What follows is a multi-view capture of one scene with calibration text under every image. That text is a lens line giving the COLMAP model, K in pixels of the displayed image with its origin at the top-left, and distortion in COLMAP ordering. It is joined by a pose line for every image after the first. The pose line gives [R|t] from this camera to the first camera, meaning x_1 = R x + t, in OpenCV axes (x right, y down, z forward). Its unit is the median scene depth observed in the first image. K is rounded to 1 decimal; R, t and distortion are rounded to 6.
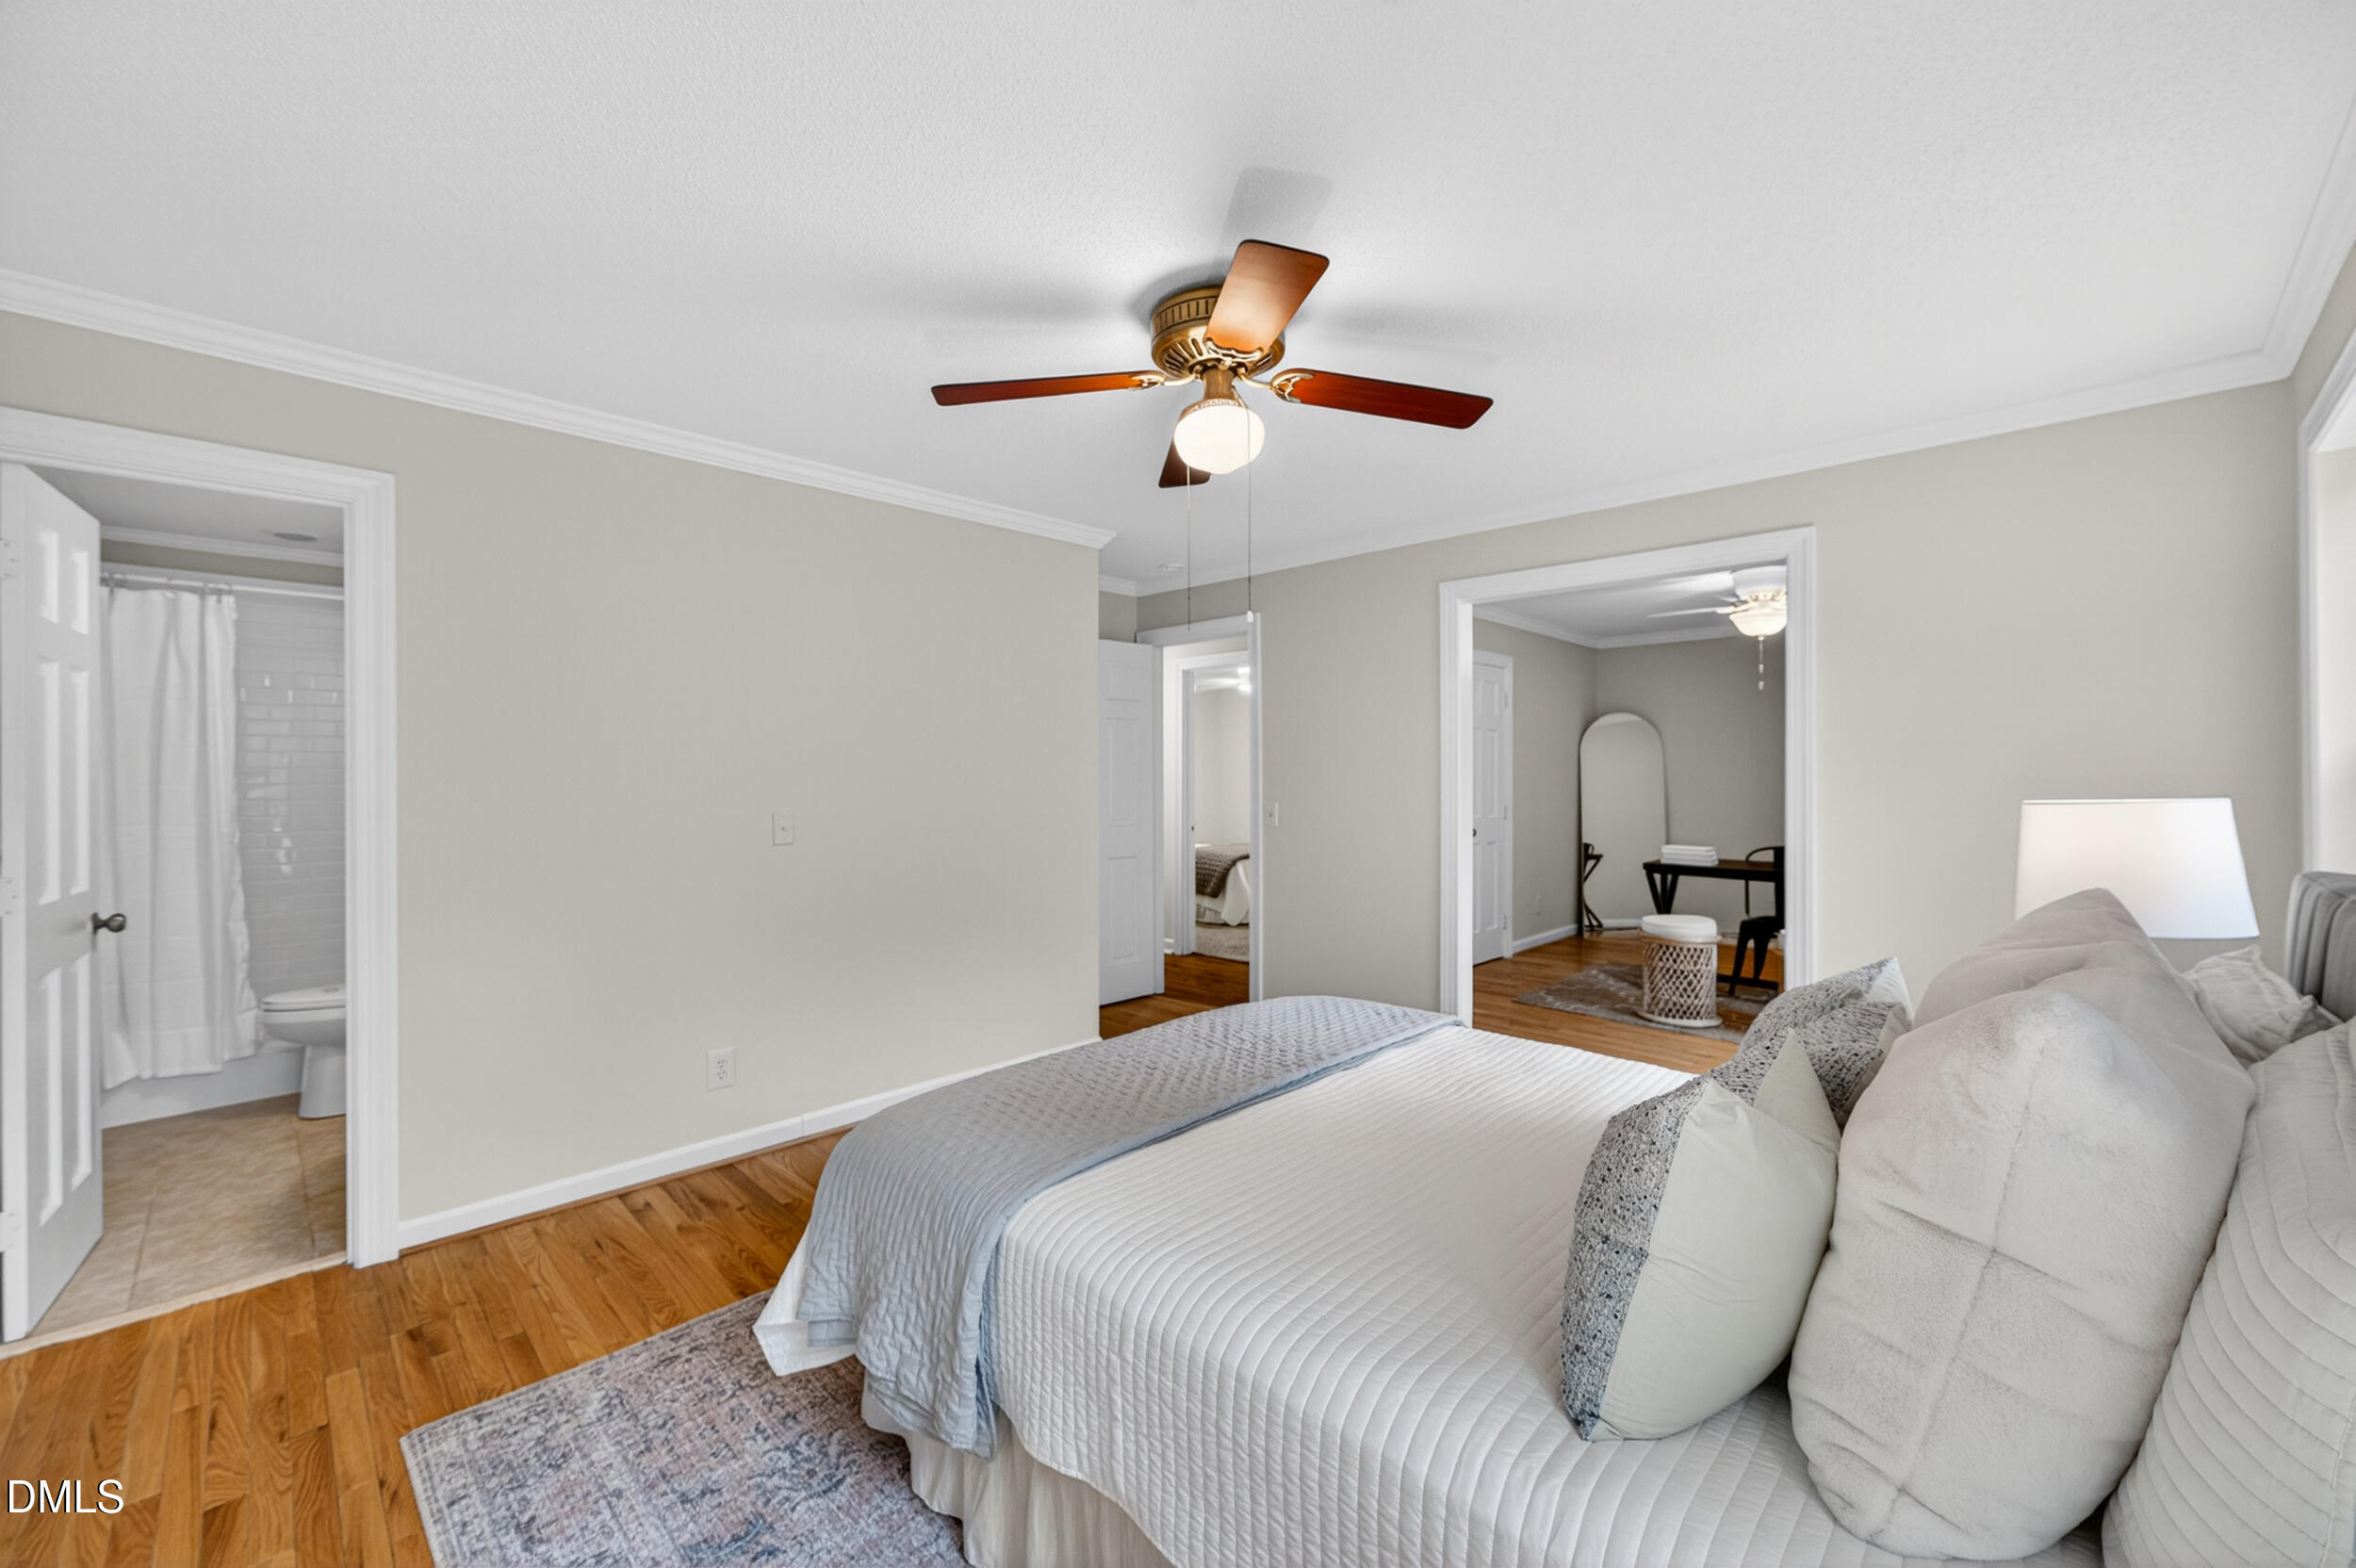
lens RADIAL K [[915.8, 0, 1169.4], [0, 915.8, 775.2], [0, 0, 1]] dist [0.001689, 0.000047]
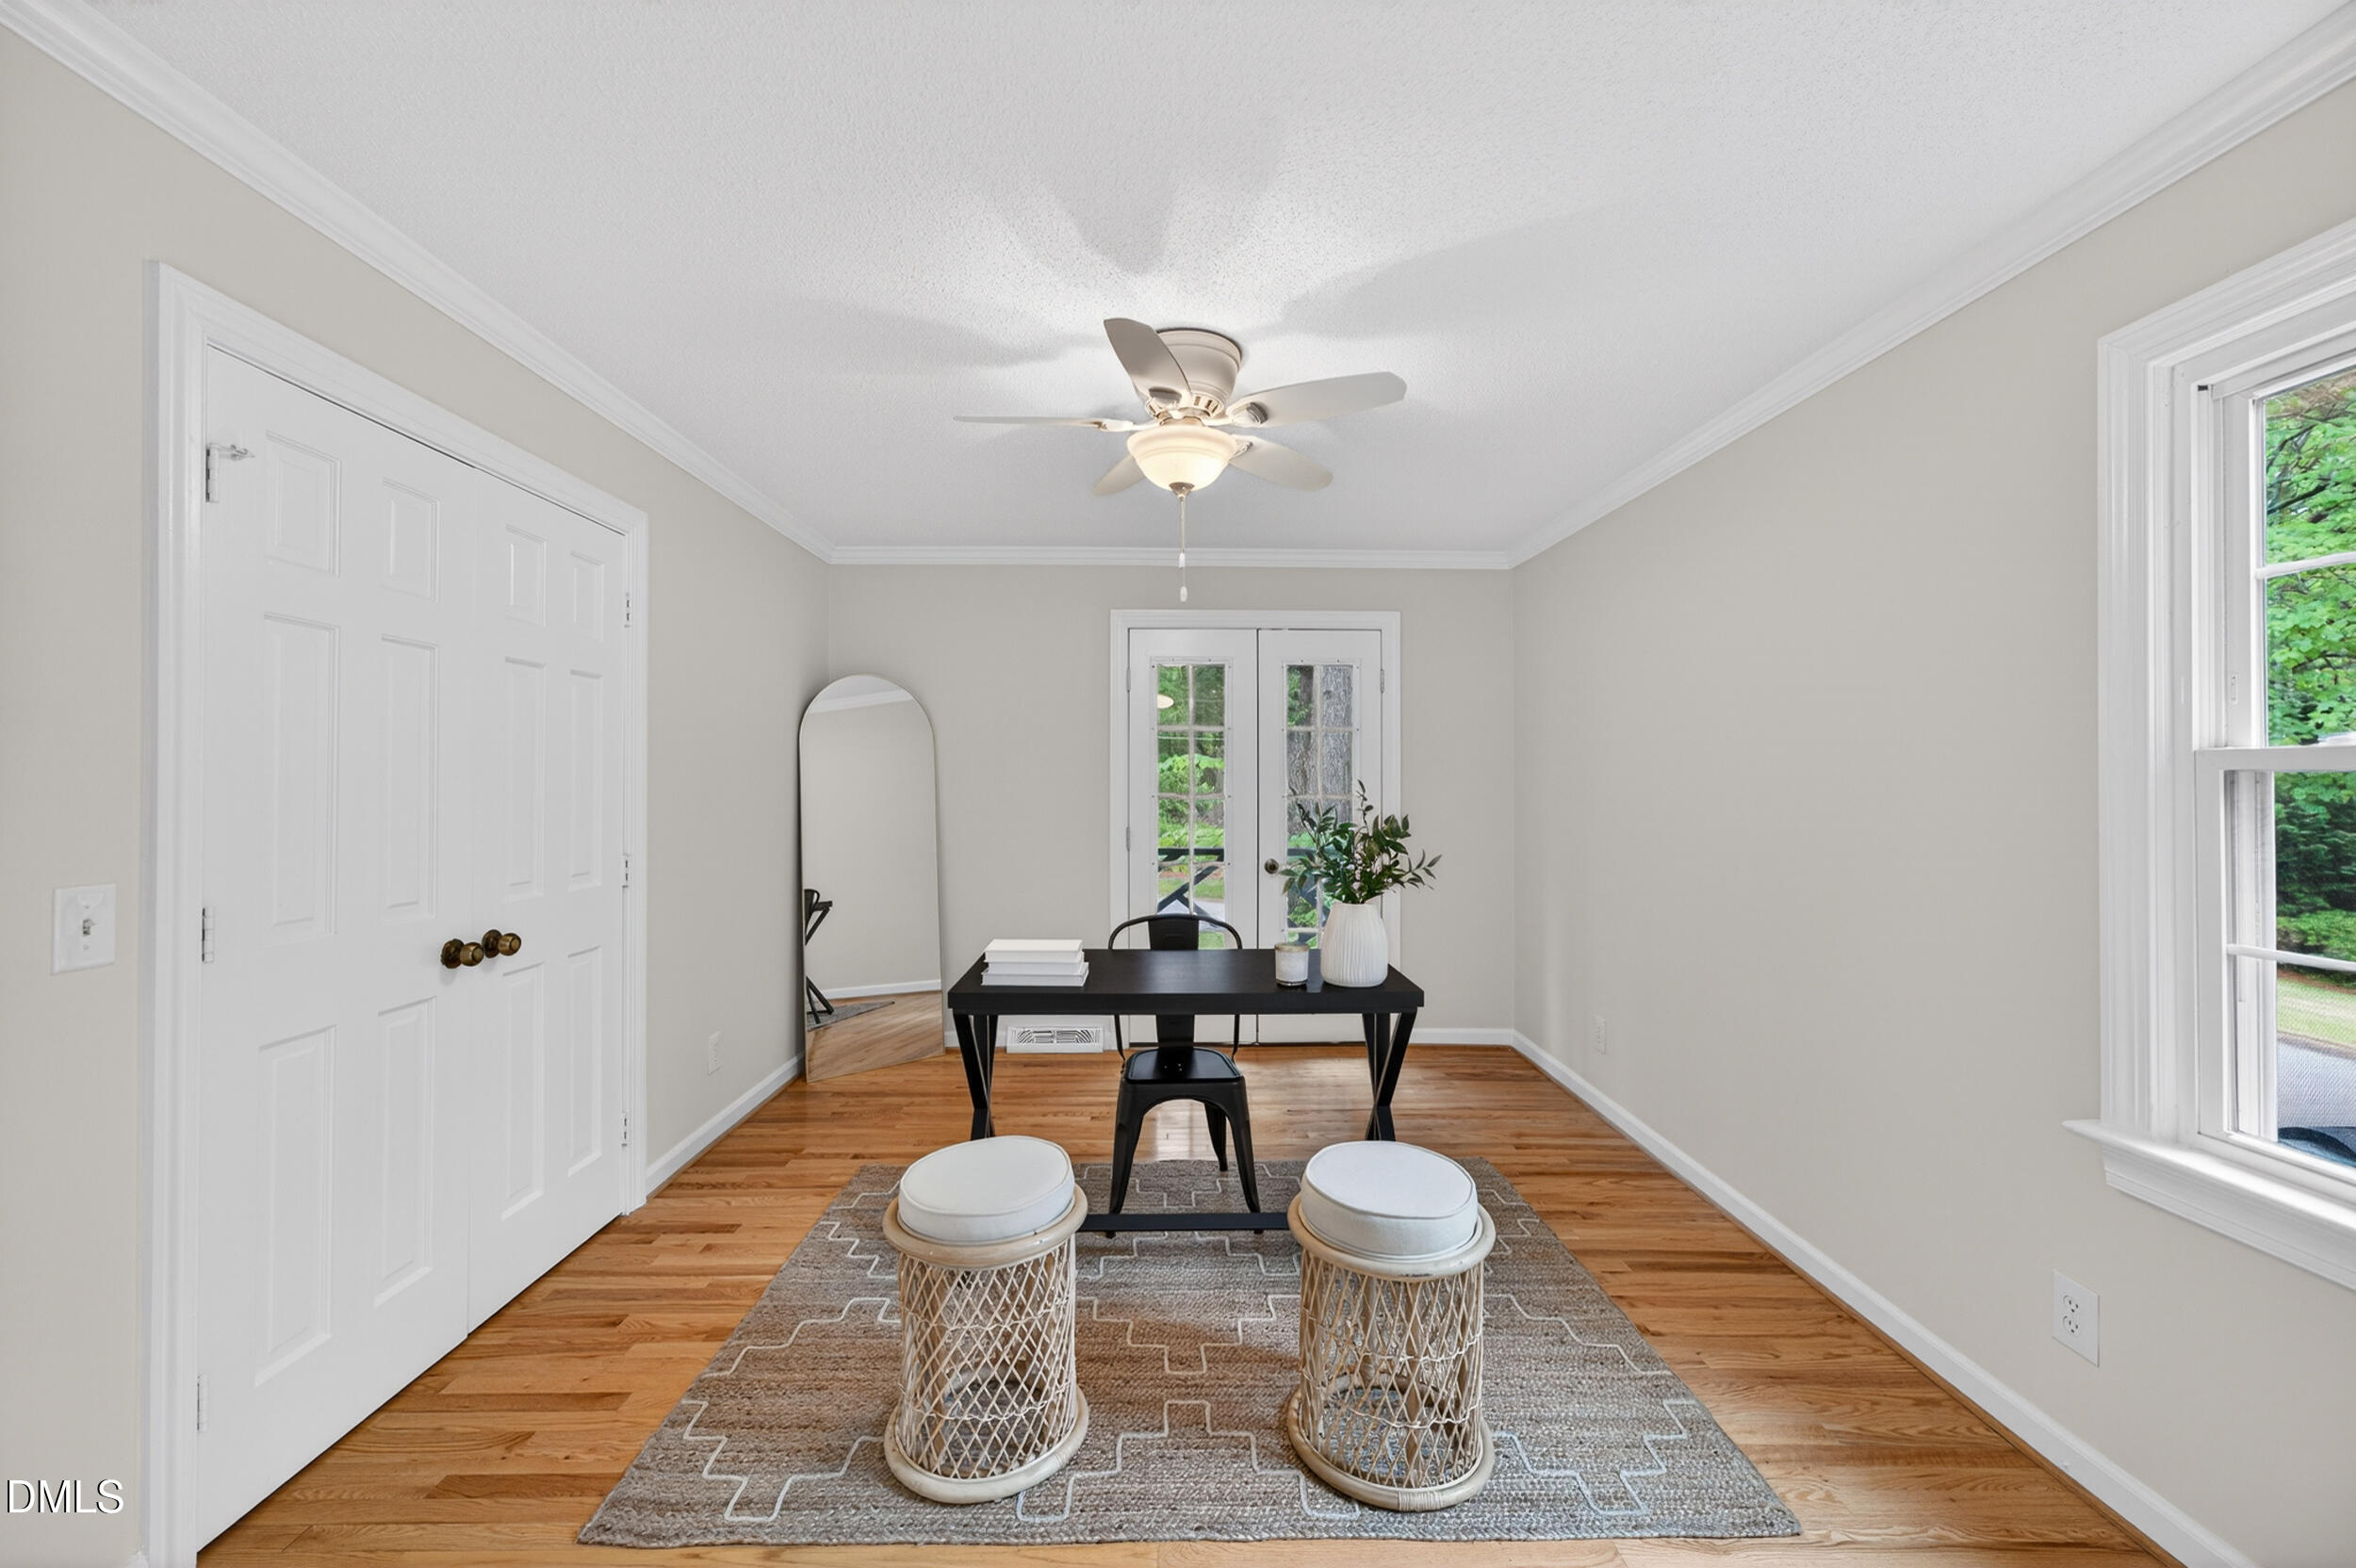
lens RADIAL K [[915.8, 0, 1168.0], [0, 915.8, 778.3], [0, 0, 1]] dist [0.001689, 0.000047]
pose [[0.695743, 0.007845, 0.718248, 0.150451], [-0.001368, 0.999953, -0.009597, -0.002098], [-0.718289, 0.005694, 0.695721, 0.333503]]
